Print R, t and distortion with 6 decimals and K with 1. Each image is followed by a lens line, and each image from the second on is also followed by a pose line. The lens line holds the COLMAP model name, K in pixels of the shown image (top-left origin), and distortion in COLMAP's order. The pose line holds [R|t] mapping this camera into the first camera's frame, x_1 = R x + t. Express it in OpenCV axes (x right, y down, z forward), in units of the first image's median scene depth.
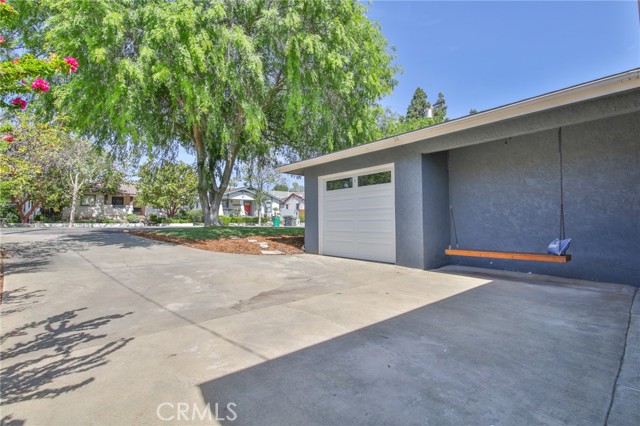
lens RADIAL K [[292.6, 0, 320.7], [0, 292.6, 209.2], [0, 0, 1]] dist [0.000924, -0.011389]
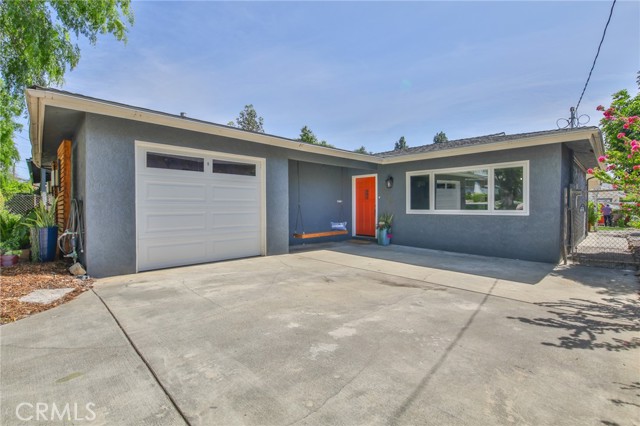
lens RADIAL K [[292.6, 0, 320.7], [0, 292.6, 209.2], [0, 0, 1]] dist [0.000924, -0.011389]
pose [[-0.072830, -0.007754, 0.997314, -1.813832], [-0.047583, 0.998858, 0.004291, 0.015705], [-0.996209, -0.047142, -0.073115, 1.970636]]
